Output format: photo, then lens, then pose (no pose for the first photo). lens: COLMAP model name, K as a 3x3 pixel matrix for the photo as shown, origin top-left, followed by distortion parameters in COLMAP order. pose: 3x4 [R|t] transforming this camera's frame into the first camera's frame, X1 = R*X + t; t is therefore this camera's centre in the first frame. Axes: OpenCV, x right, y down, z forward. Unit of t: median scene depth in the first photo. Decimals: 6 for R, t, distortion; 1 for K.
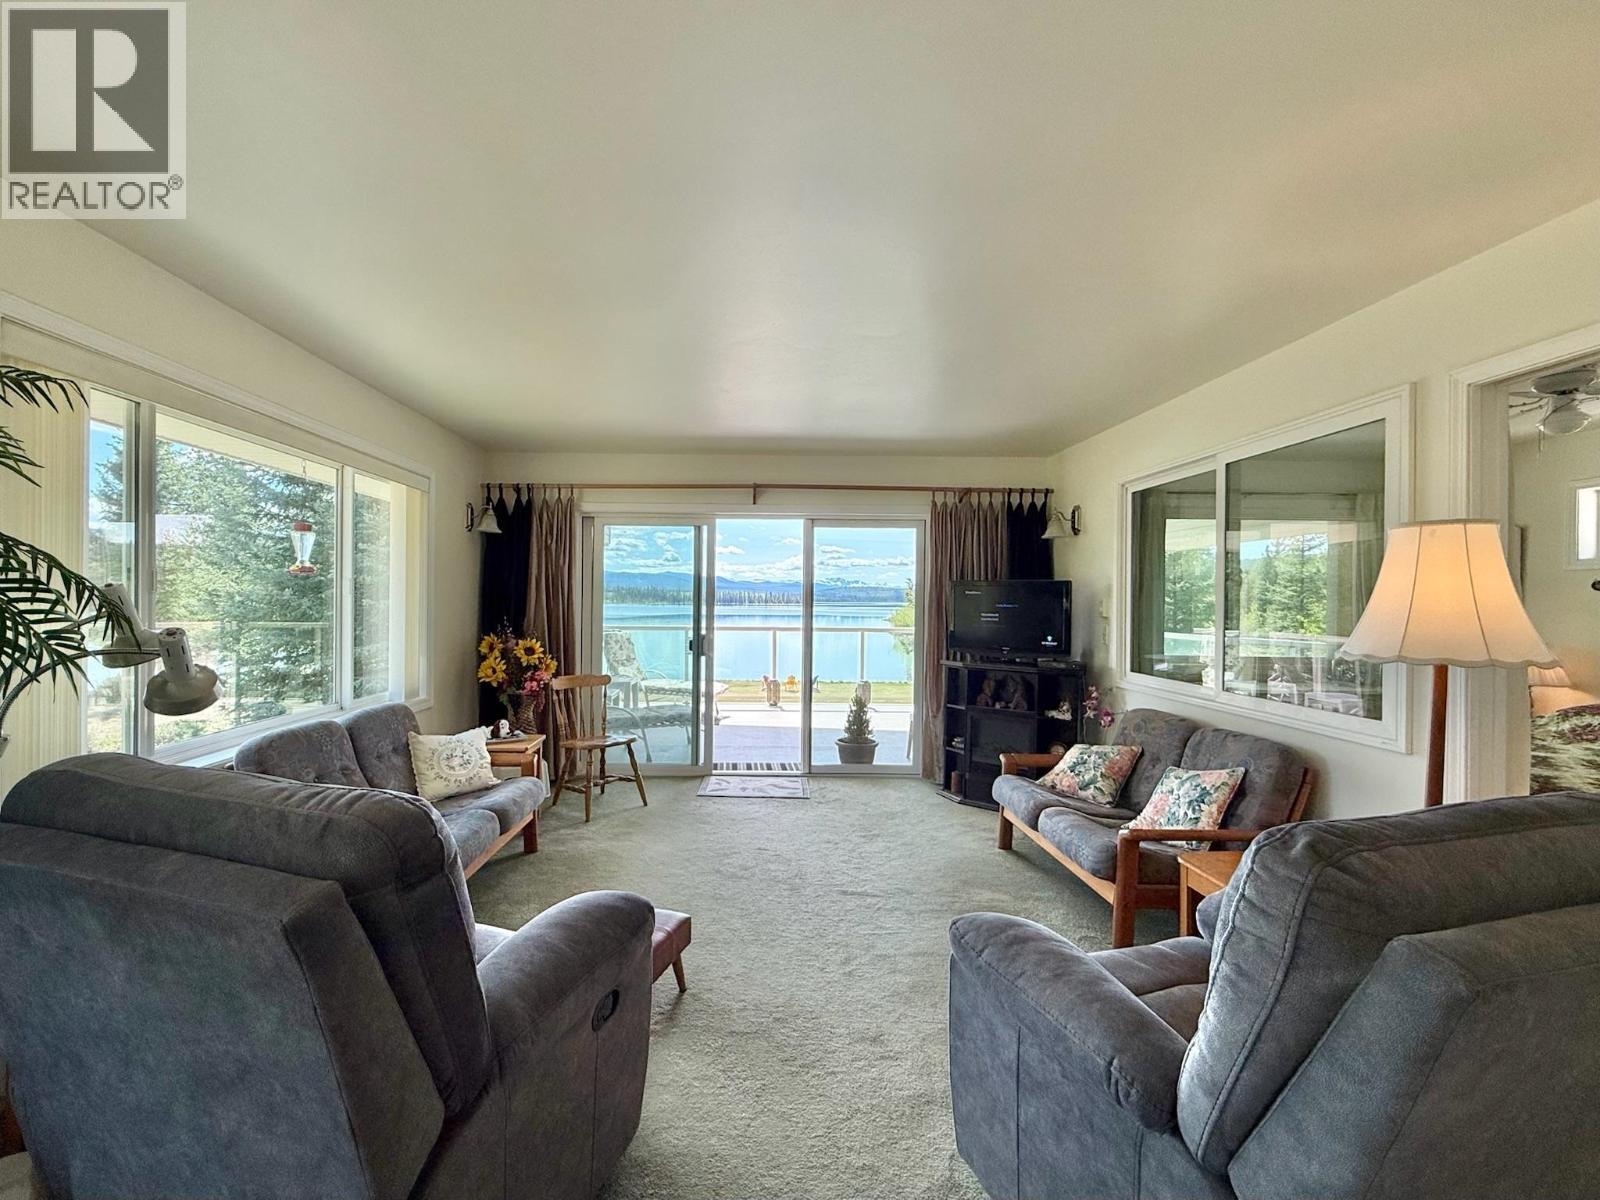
lens RADIAL K [[653.8, 0, 724.7], [0, 653.8, 599.5], [0, 0, 1]] dist [-0.001149, 0.000571]
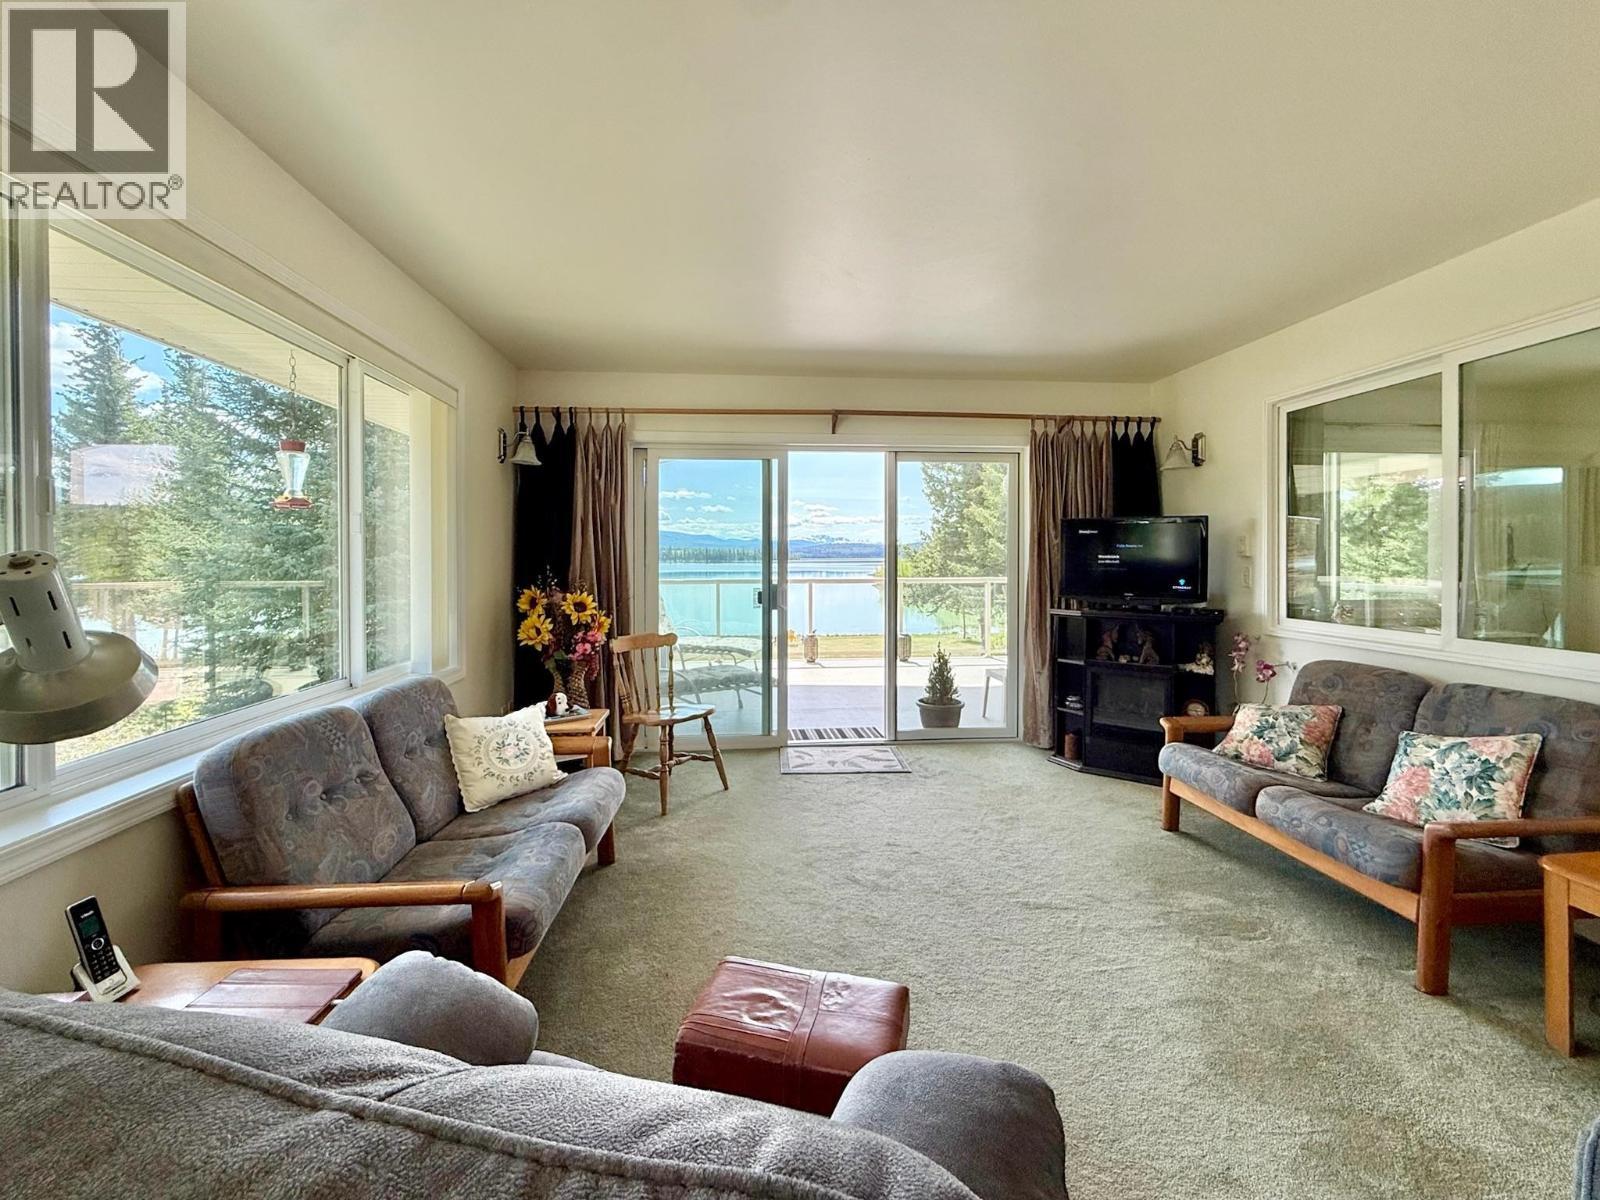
lens RADIAL K [[653.8, 0, 773.6], [0, 653.8, 556.5], [0, 0, 1]] dist [-0.001149, 0.000571]
pose [[0.997455, -0.012086, 0.070262, -0.112942], [0.011881, 0.999924, 0.003329, 0.015905], [-0.070297, -0.002485, 0.997523, 0.160413]]
